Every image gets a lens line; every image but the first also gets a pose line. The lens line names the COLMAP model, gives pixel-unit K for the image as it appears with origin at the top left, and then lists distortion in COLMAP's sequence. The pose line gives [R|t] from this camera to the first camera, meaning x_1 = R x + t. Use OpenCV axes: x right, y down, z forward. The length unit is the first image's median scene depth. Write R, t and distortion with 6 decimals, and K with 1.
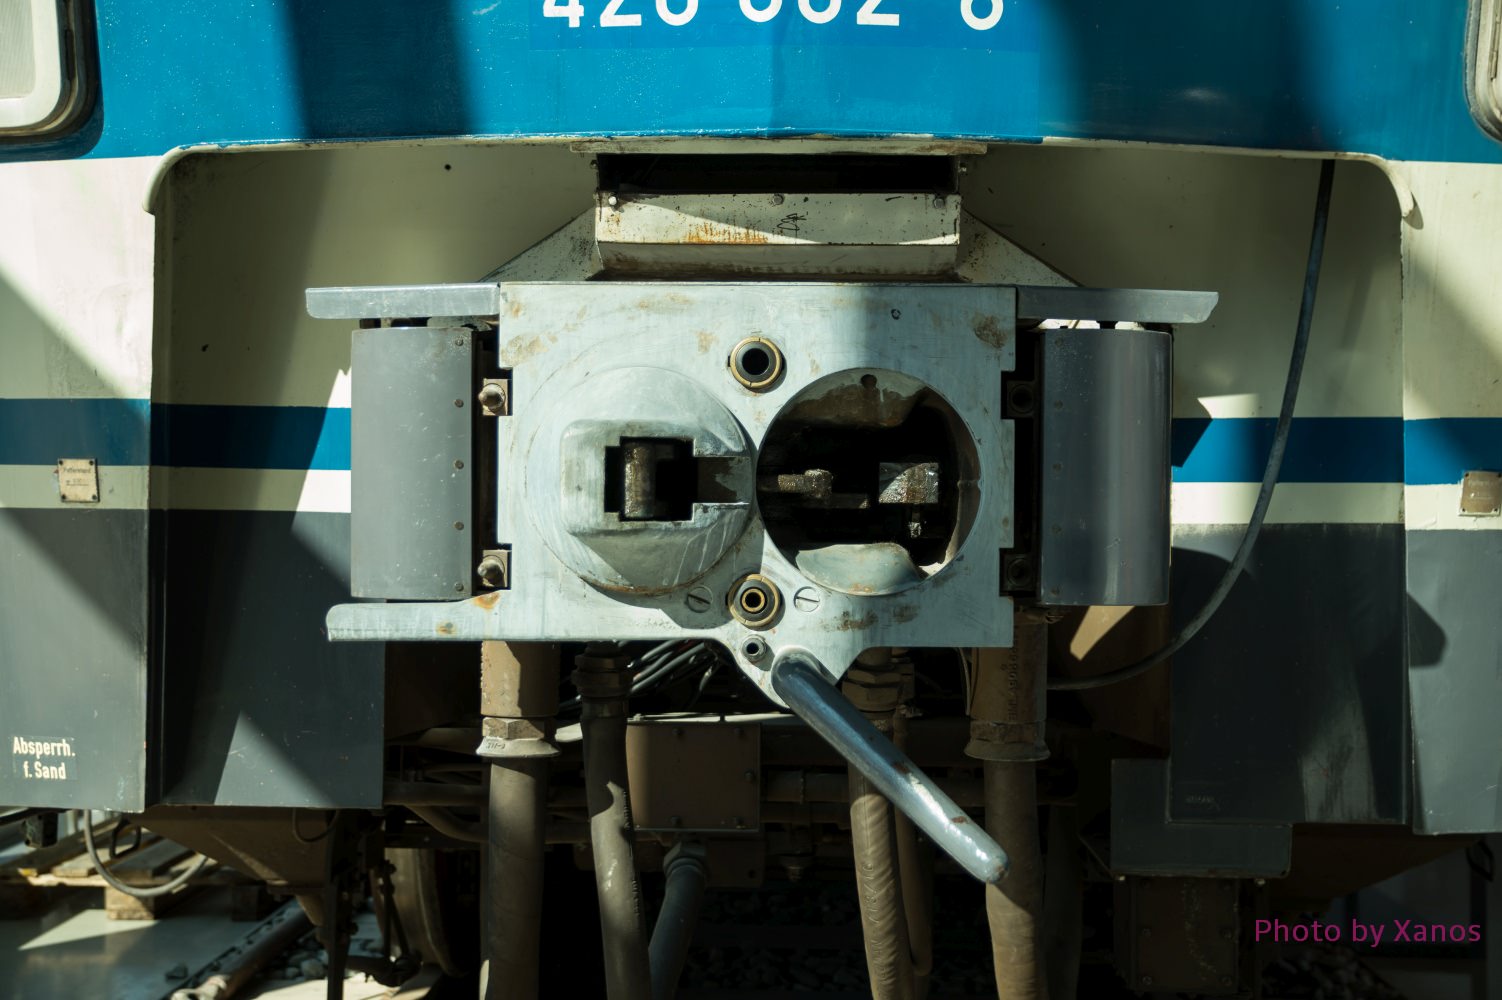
lens RADIAL K [[1842.8, 0, 751.0], [0, 1842.8, 500.0], [0, 0, 1]] dist [0.061613, -0.005322]
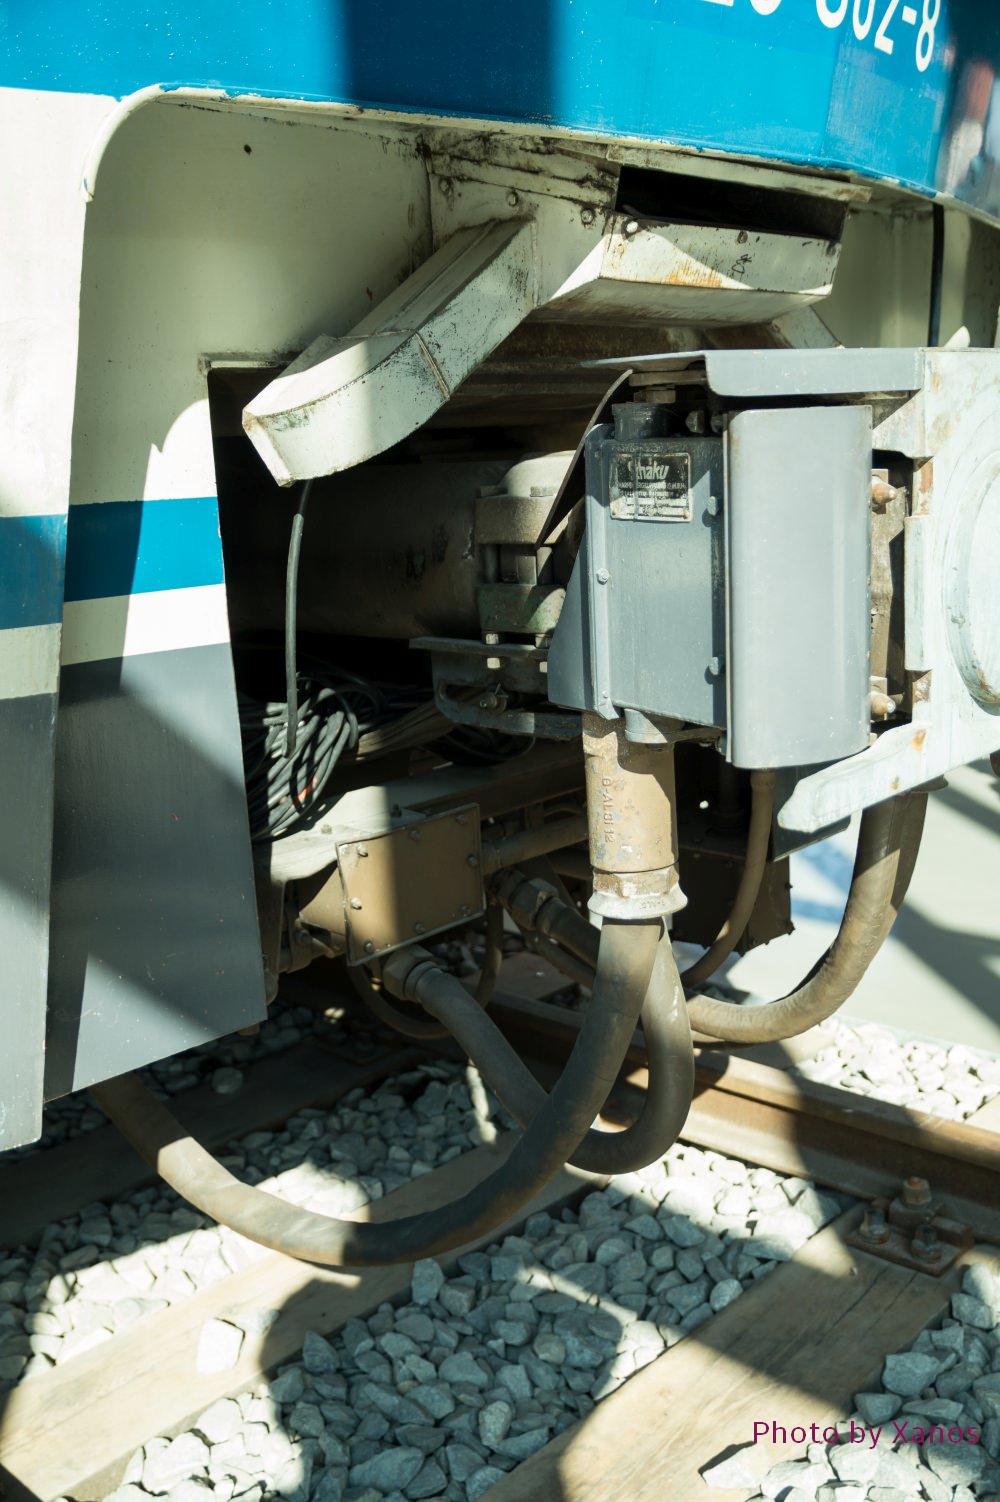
lens RADIAL K [[1506.8, 0, 500.0], [0, 1506.8, 751.0], [0, 0, 1]] dist [-0.075820, 0.276991]
pose [[0.639925, -0.197122, 0.742724, -0.646422], [0.051470, 0.975363, 0.214518, -0.080971], [-0.766712, -0.099047, 0.634305, 0.597997]]
